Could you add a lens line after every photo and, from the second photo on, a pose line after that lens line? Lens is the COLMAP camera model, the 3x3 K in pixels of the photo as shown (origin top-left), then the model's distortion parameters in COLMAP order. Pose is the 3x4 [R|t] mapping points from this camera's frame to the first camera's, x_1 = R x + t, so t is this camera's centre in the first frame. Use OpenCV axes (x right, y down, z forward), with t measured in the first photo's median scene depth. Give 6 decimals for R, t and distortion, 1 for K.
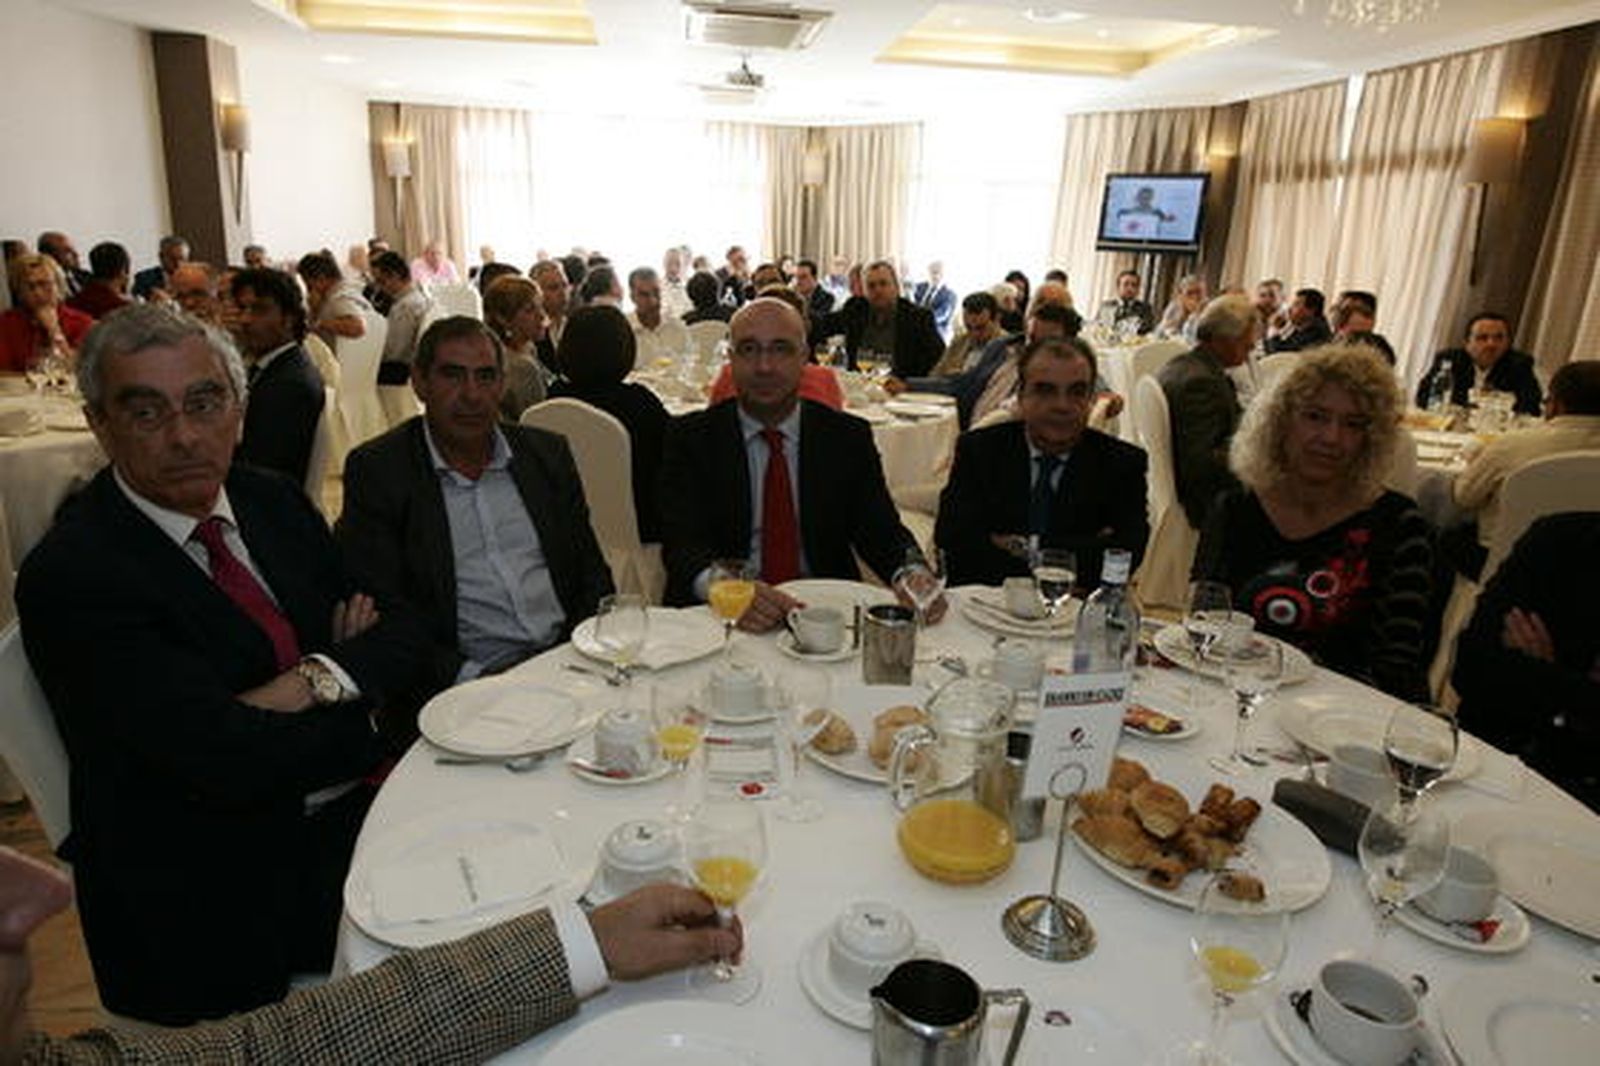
lens RADIAL K [[1014.8, 0, 800.0], [0, 1014.8, 533.0], [0, 0, 1]] dist [-0.004867, -0.002867]
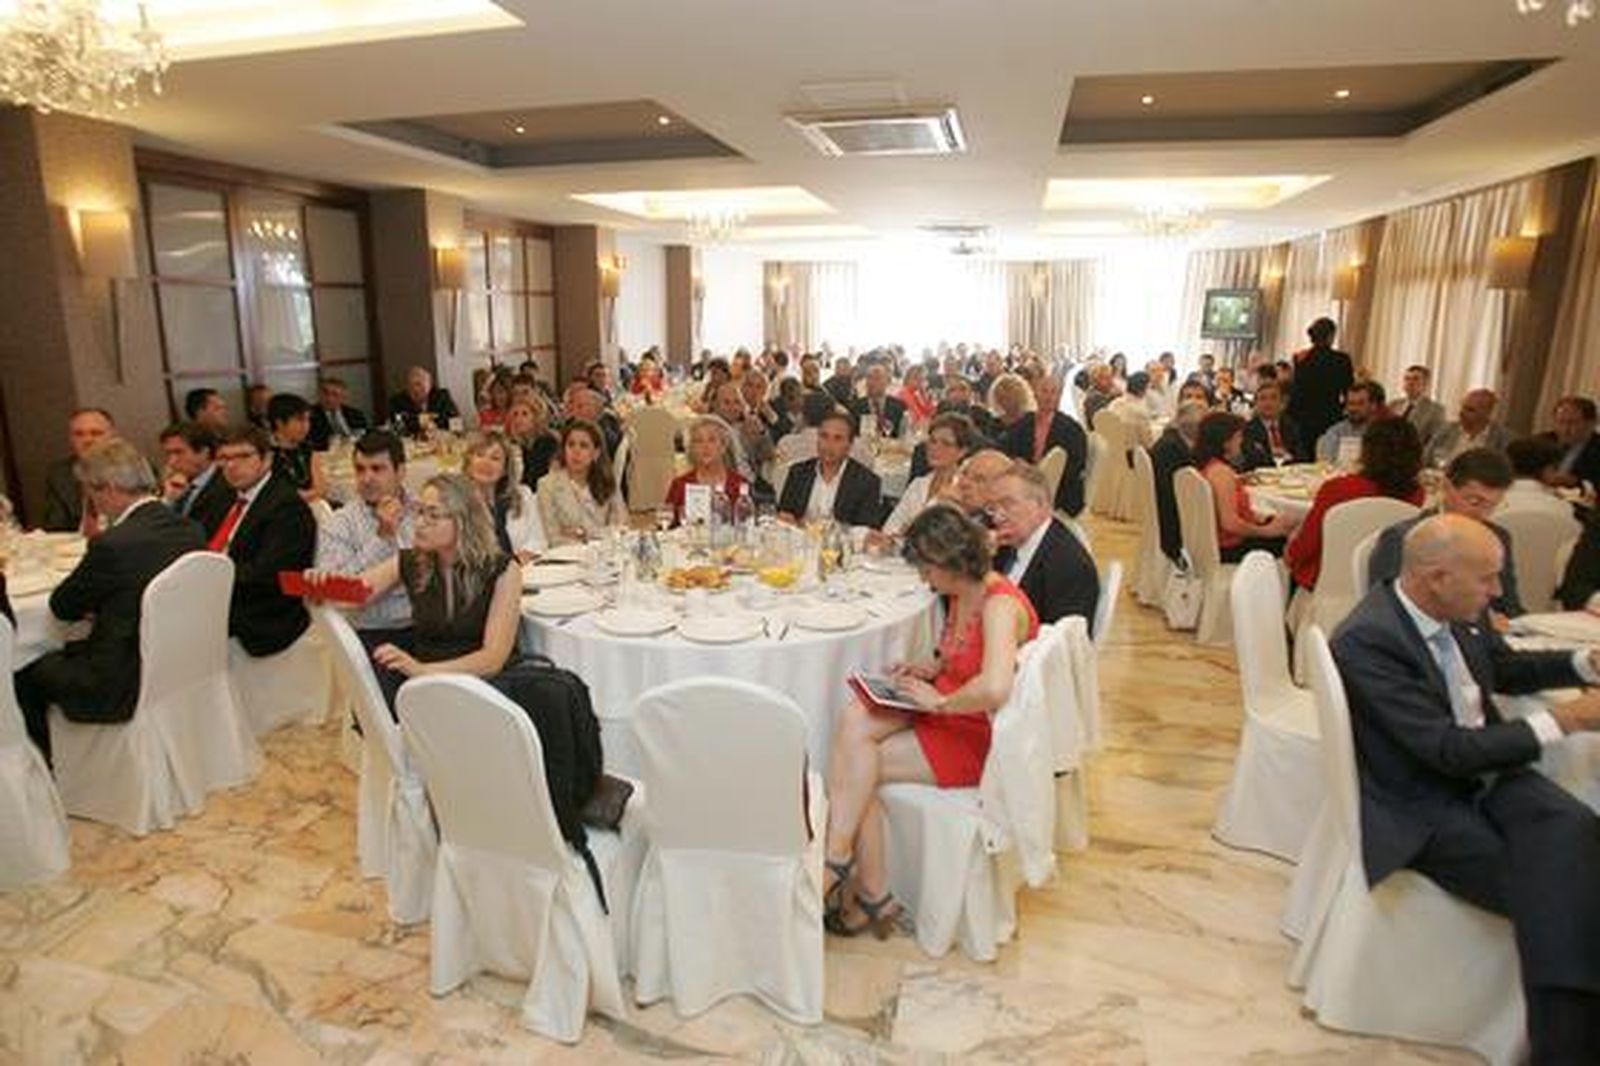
lens RADIAL K [[938.1, 0, 800.0], [0, 938.1, 533.0], [0, 0, 1]] dist [-0.030308, -0.000507]
pose [[0.942040, 0.036906, -0.333466, 0.197305], [-0.059995, 0.996441, -0.059208, 0.130831], [0.330094, 0.075782, 0.940901, -0.488212]]
